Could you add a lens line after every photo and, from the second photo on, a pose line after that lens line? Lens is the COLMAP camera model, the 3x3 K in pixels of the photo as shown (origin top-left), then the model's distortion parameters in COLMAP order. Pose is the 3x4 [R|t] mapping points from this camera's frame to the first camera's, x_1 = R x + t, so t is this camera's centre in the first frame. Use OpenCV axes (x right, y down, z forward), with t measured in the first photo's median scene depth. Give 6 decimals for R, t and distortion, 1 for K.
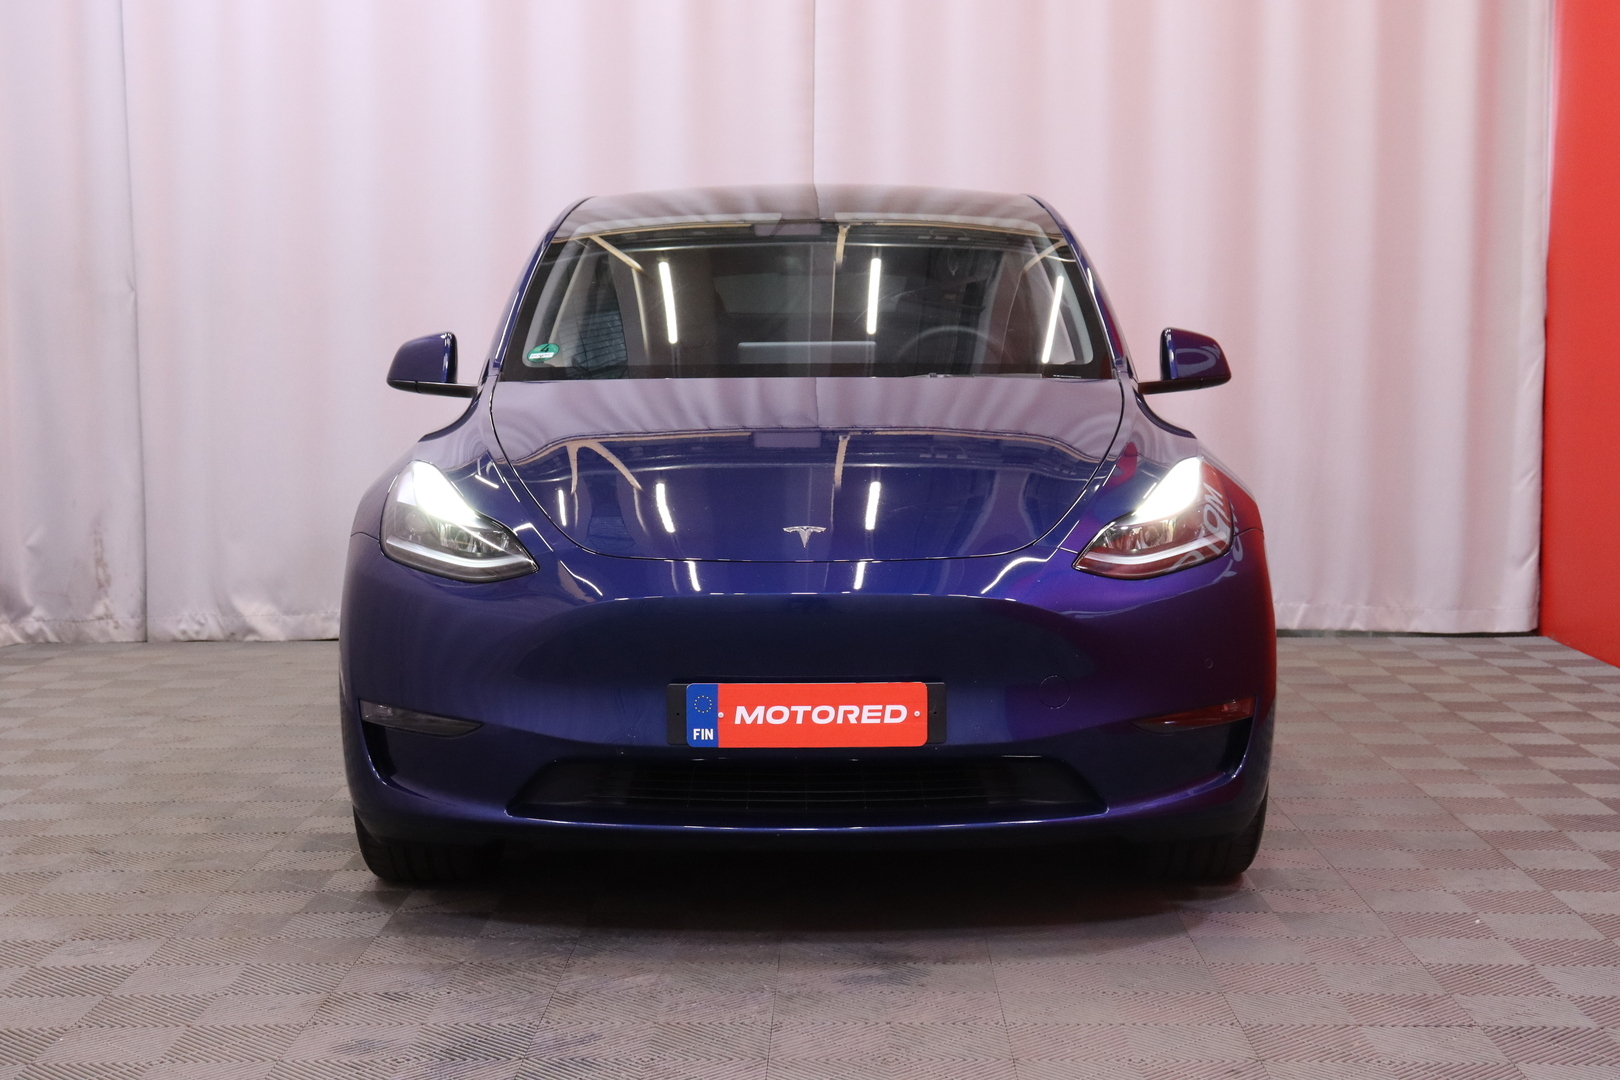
lens RADIAL K [[2432.1, 0, 804.0], [0, 2432.1, 533.0], [0, 0, 1]] dist [-0.192052, 0.000000]
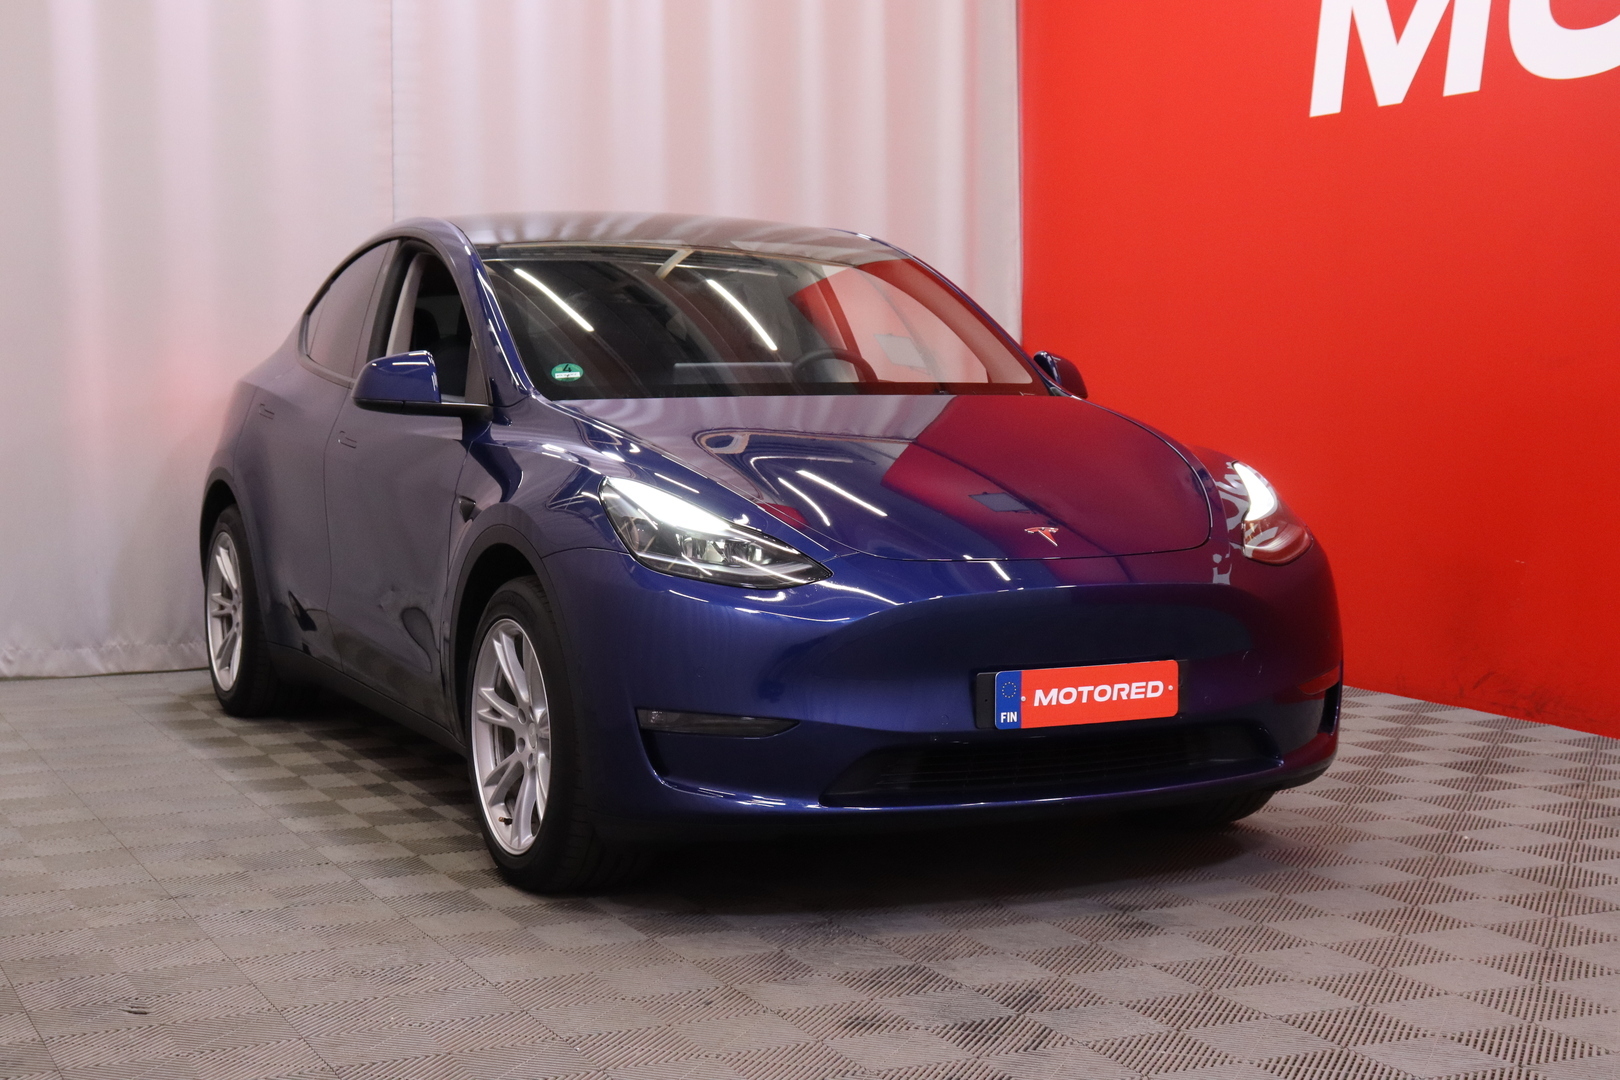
lens RADIAL K [[2432.1, 0, 810.5], [0, 2432.1, 537.9], [0, 0, 1]] dist [-0.192052, 0.000000]
pose [[0.895371, -0.023780, 0.444687, -0.610619], [0.027026, 0.999634, -0.000961, 0.000237], [-0.444501, 0.012879, 0.895686, 0.052599]]
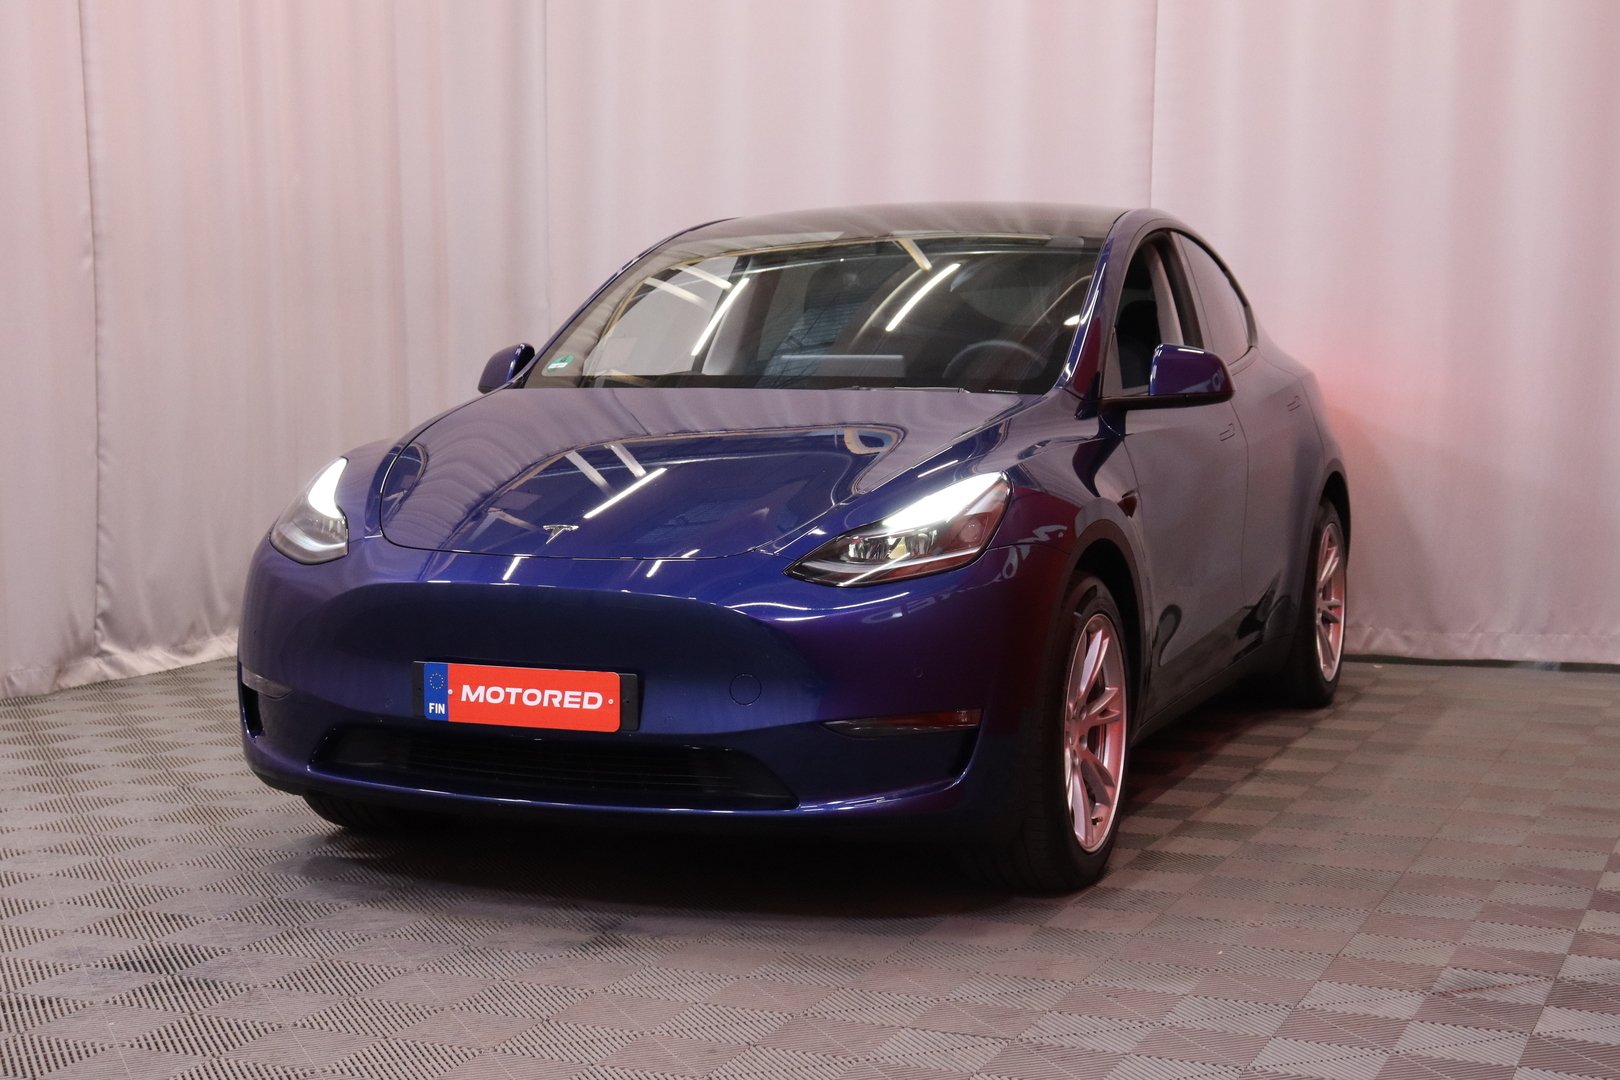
lens RADIAL K [[2432.1, 0, 806.5], [0, 2432.1, 542.7], [0, 0, 1]] dist [-0.192052, 0.000000]
pose [[0.940250, 0.037029, -0.338464, 0.488853], [-0.036343, 0.999304, 0.008366, -0.008081], [0.338538, 0.004435, 0.940942, 0.017663]]
